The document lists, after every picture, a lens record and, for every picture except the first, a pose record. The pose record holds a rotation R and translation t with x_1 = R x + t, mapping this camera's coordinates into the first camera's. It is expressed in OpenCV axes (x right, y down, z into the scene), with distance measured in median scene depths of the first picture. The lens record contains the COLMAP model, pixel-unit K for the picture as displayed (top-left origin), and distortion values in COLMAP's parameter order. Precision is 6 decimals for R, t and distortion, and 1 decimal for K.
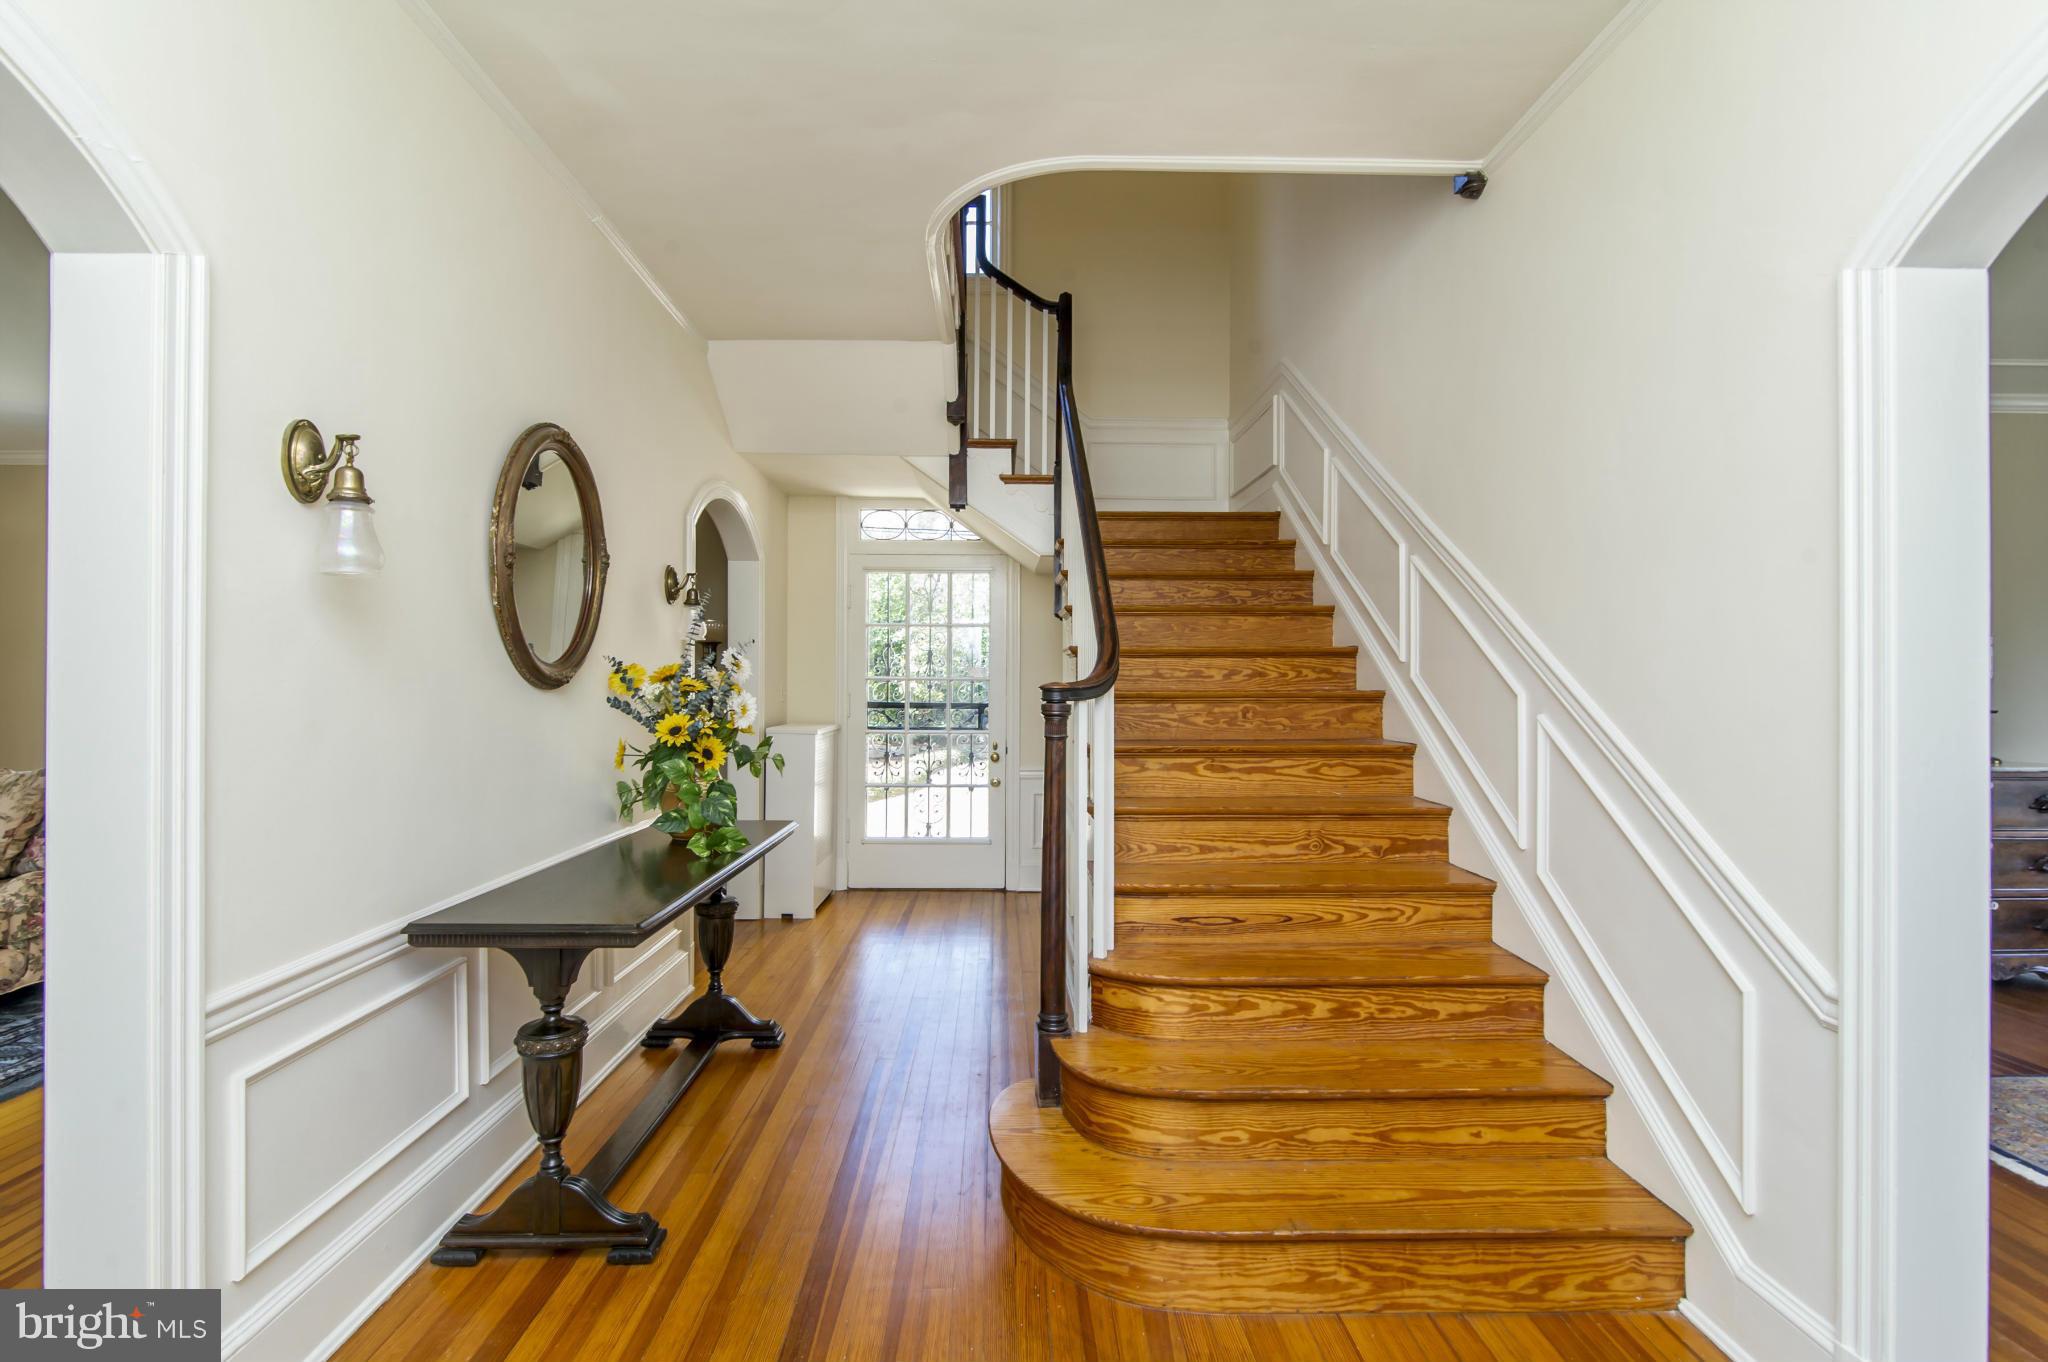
lens RADIAL K [[947.5, 0, 1021.7], [0, 947.5, 672.2], [0, 0, 1]] dist [-0.012590, 0.000650]
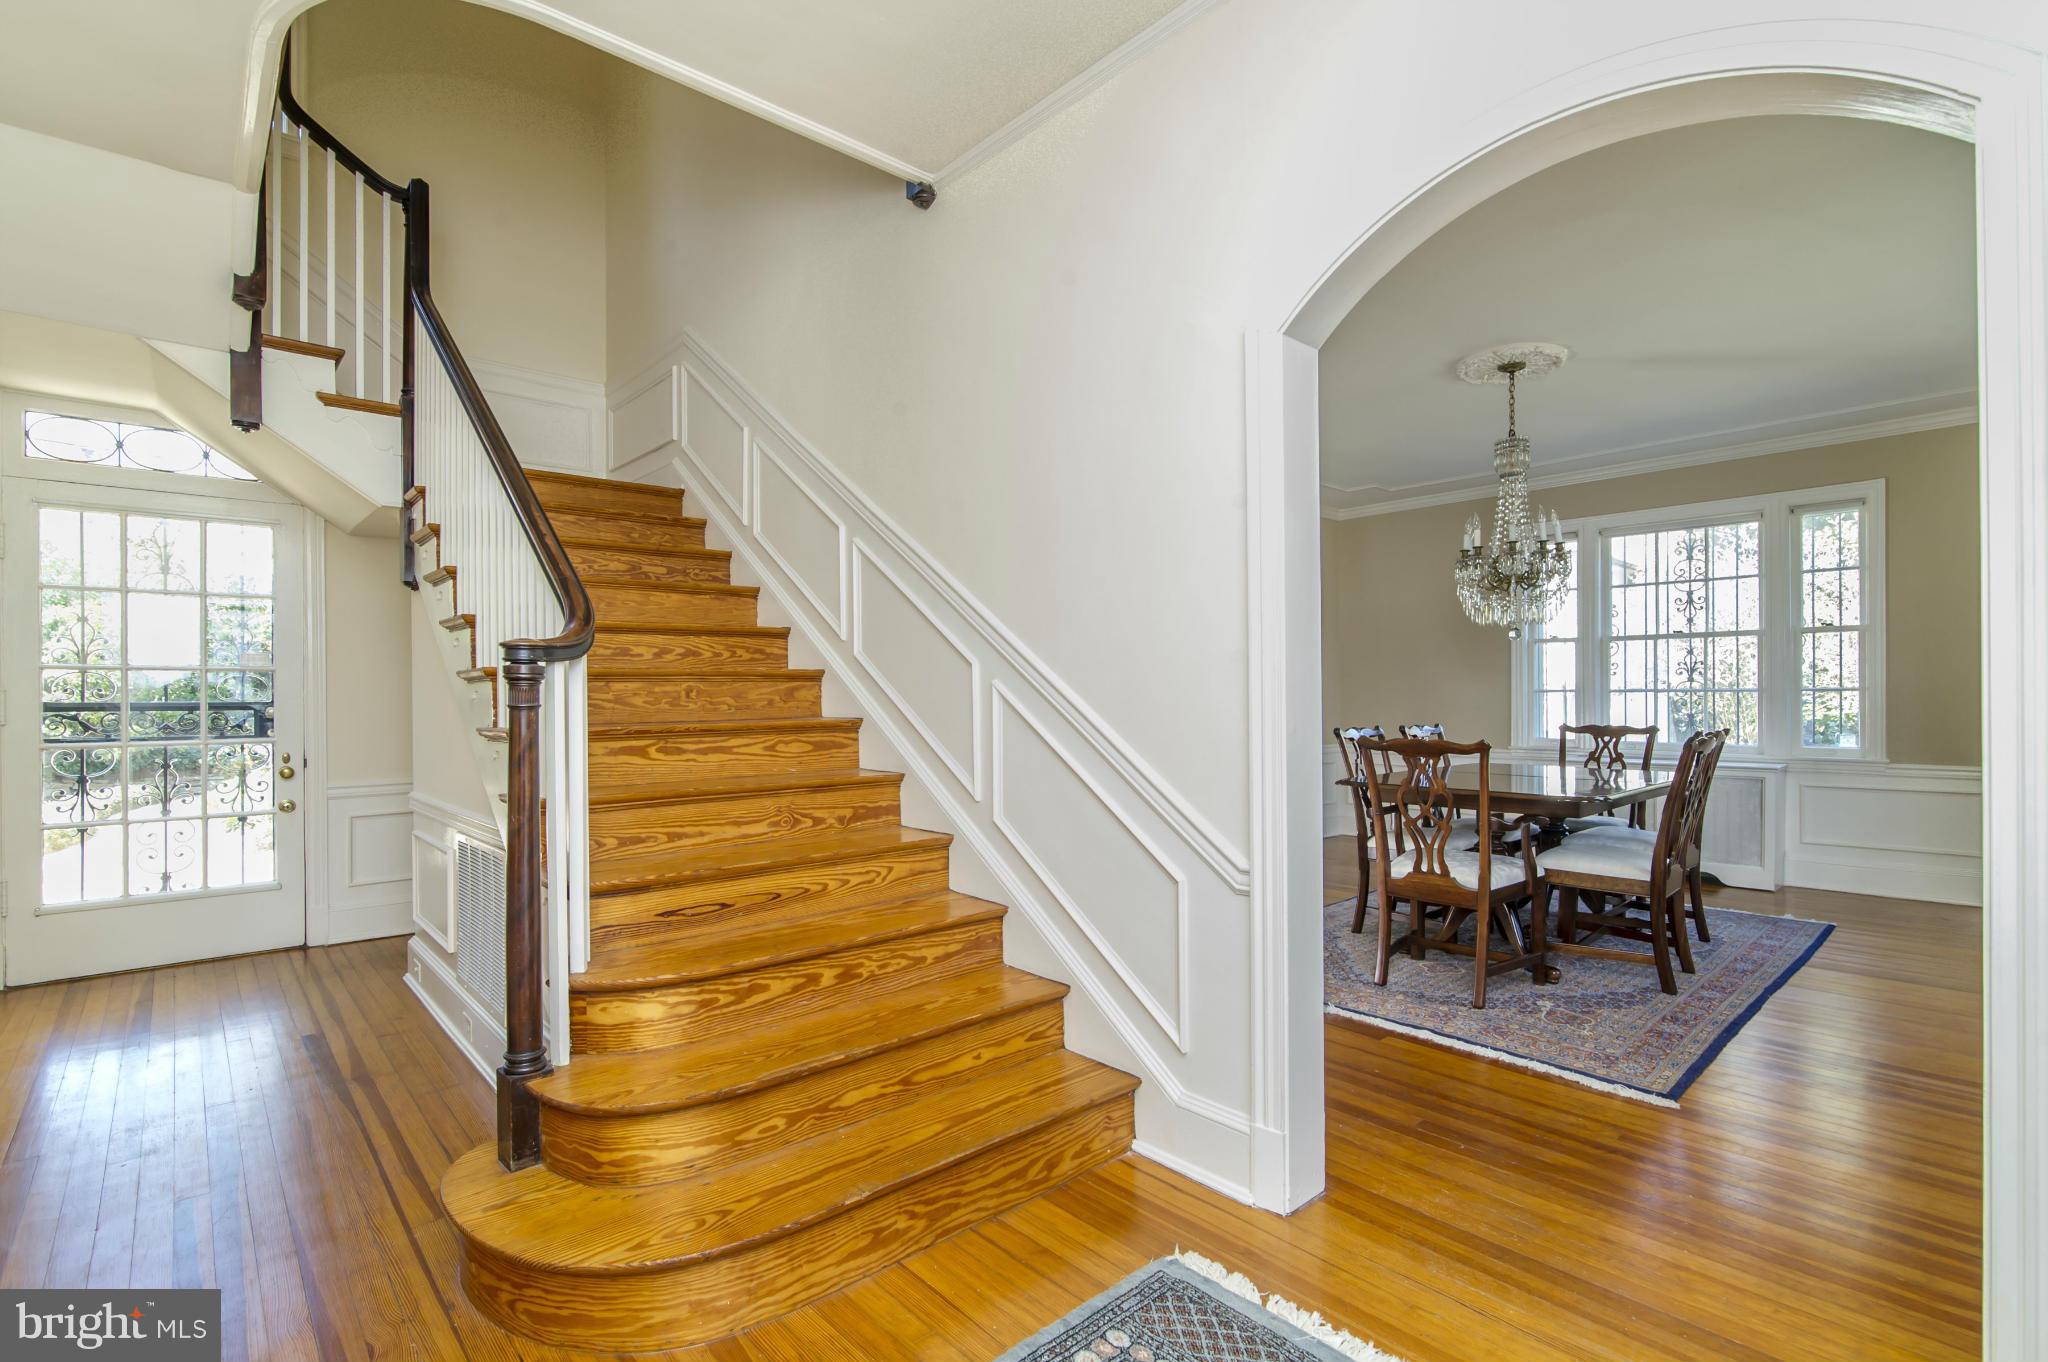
lens RADIAL K [[947.5, 0, 1031.9], [0, 947.5, 691.2], [0, 0, 1]] dist [-0.012590, 0.000650]
pose [[0.754331, -0.007724, 0.656449, -0.156678], [0.004401, 0.999968, 0.006708, 0.049677], [-0.656479, -0.002171, 0.754341, 0.110281]]
